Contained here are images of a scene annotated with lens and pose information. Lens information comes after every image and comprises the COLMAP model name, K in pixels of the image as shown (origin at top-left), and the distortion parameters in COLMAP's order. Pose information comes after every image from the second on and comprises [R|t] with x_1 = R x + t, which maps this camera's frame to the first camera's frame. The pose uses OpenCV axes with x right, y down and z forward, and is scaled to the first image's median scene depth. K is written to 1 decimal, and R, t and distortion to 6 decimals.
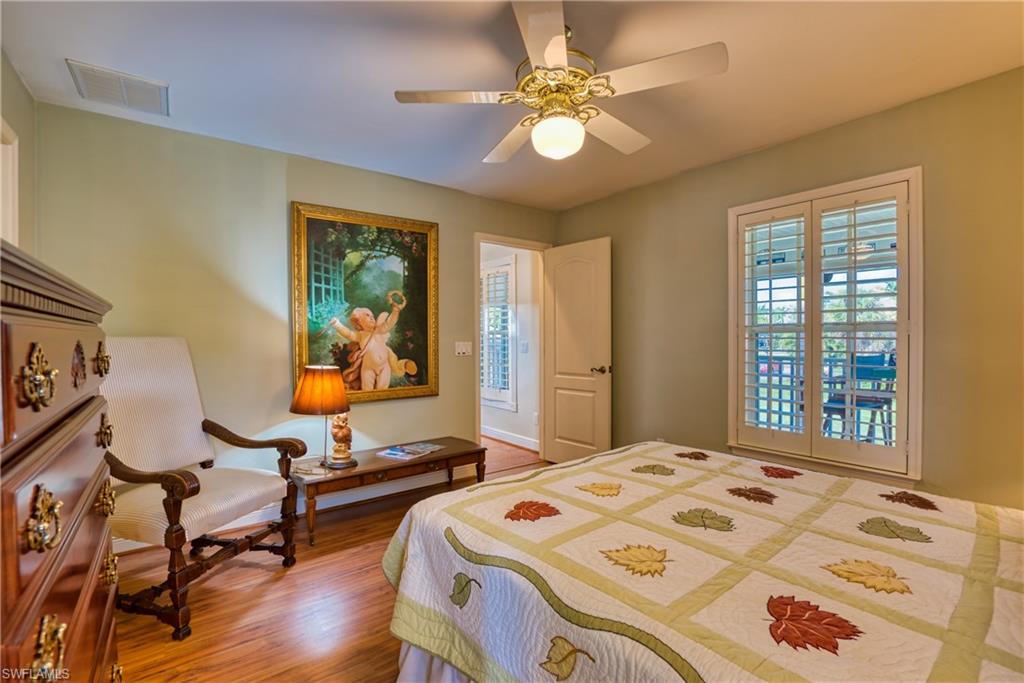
lens RADIAL K [[450.5, 0, 509.6], [0, 450.5, 338.2], [0, 0, 1]] dist [-0.002603, -0.000305]
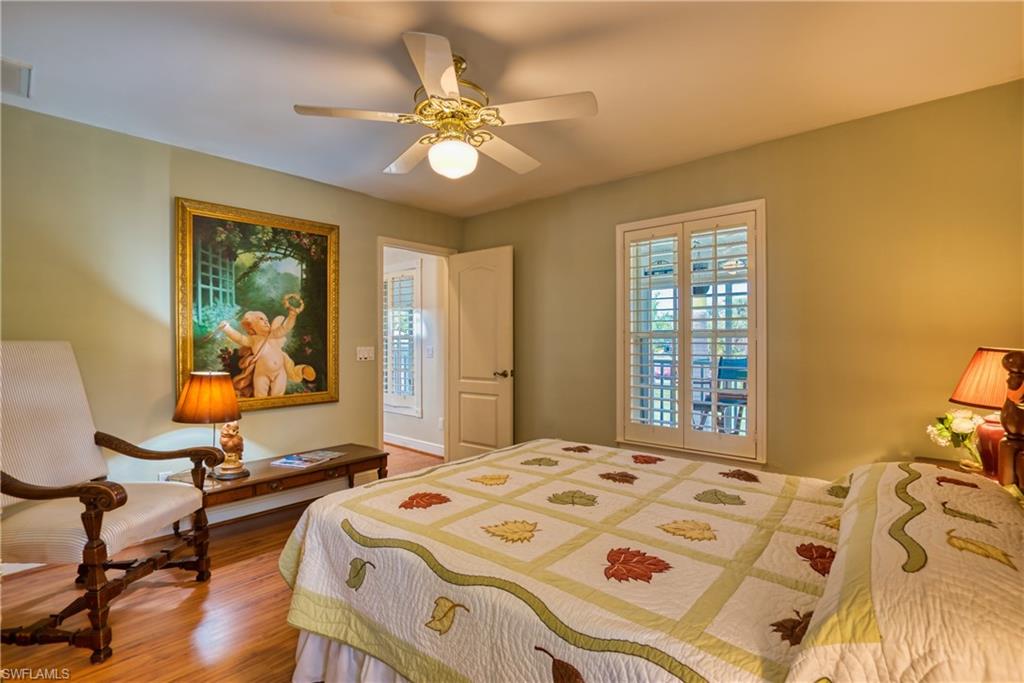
lens RADIAL K [[473.6, 0, 509.7], [0, 473.6, 338.9], [0, 0, 1]] dist [-0.011804, 0.000199]
pose [[0.982784, 0.002747, 0.184736, 0.029022], [-0.001112, 0.999959, -0.008953, -0.000574], [-0.184753, 0.008594, 0.982747, -0.130491]]
